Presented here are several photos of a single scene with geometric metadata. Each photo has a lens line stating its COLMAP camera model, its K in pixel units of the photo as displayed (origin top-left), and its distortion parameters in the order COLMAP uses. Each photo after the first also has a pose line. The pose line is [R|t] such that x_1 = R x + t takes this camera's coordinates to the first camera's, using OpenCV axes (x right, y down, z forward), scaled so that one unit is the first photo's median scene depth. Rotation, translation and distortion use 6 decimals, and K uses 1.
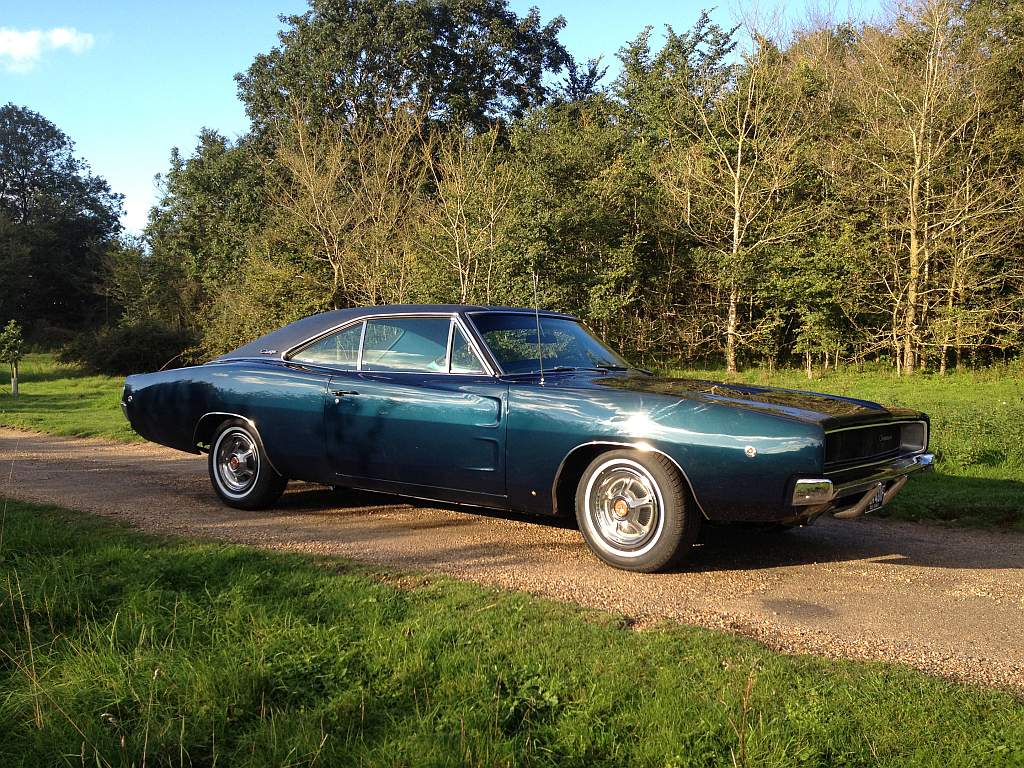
lens RADIAL K [[971.4, 0, 512.0], [0, 971.4, 384.0], [0, 0, 1]] dist [0.160929, -0.359466]
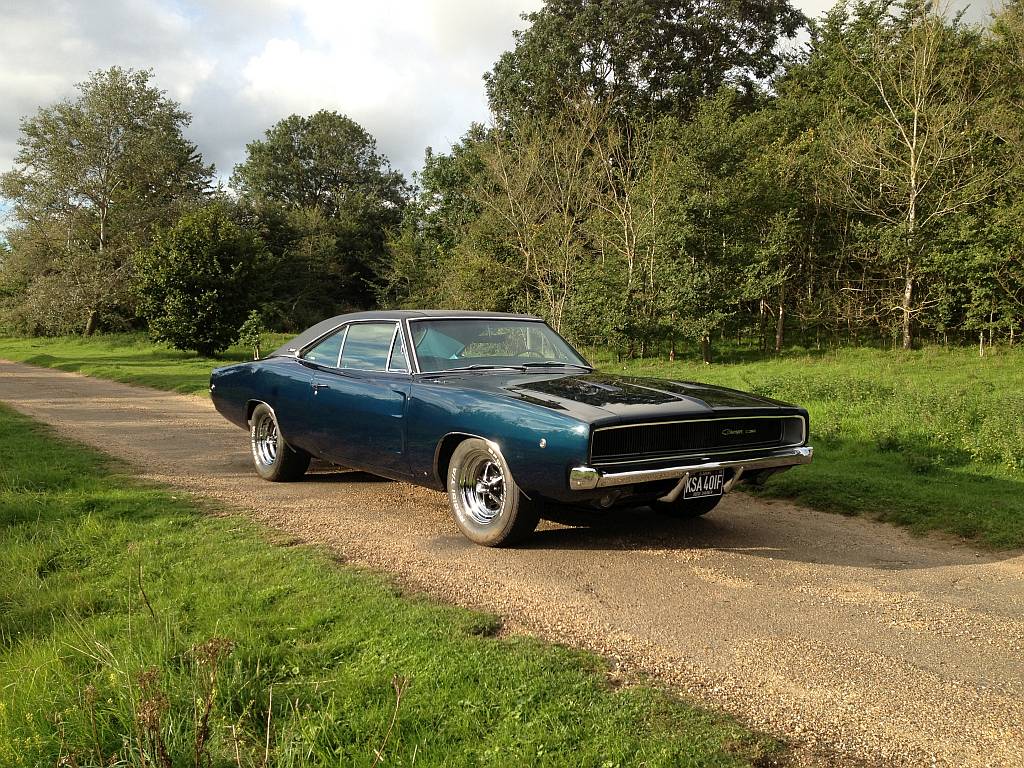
lens RADIAL K [[995.0, 0, 512.0], [0, 995.0, 384.0], [0, 0, 1]] dist [0.234935, -0.756360]
pose [[0.944877, 0.007243, -0.327345, 0.122743], [0.002268, 0.999587, 0.028664, -0.004807], [0.327417, -0.027826, 0.944470, -0.048573]]
